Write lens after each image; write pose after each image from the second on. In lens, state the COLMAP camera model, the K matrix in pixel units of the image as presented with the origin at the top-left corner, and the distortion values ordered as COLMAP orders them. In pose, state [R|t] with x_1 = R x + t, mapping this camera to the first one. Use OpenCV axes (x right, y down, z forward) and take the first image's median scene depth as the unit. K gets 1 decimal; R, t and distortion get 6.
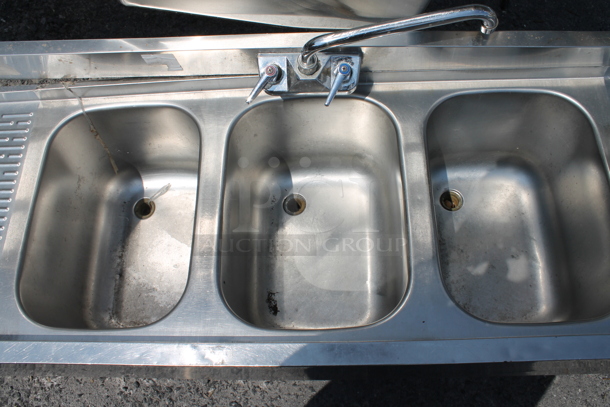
lens RADIAL K [[522.5, 0, 305.0], [0, 522.5, 203.5], [0, 0, 1]] dist [-0.177450, 0.141801]
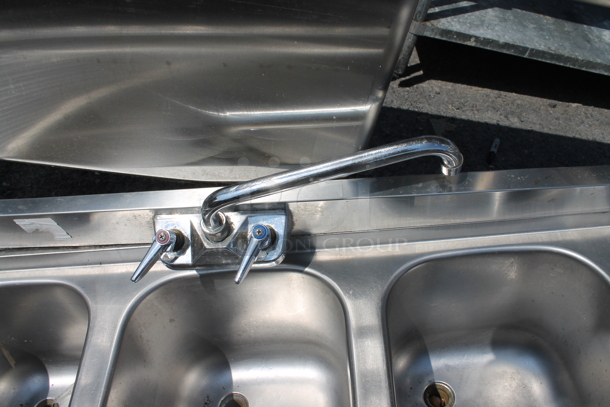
lens RADIAL K [[522.5, 0, 305.0], [0, 522.5, 203.5], [0, 0, 1]] dist [-0.177450, 0.141801]
pose [[0.999356, -0.031955, -0.016320, 0.133622], [0.025074, 0.947288, -0.319400, -0.052145], [0.025666, 0.318785, 0.947479, 0.246104]]
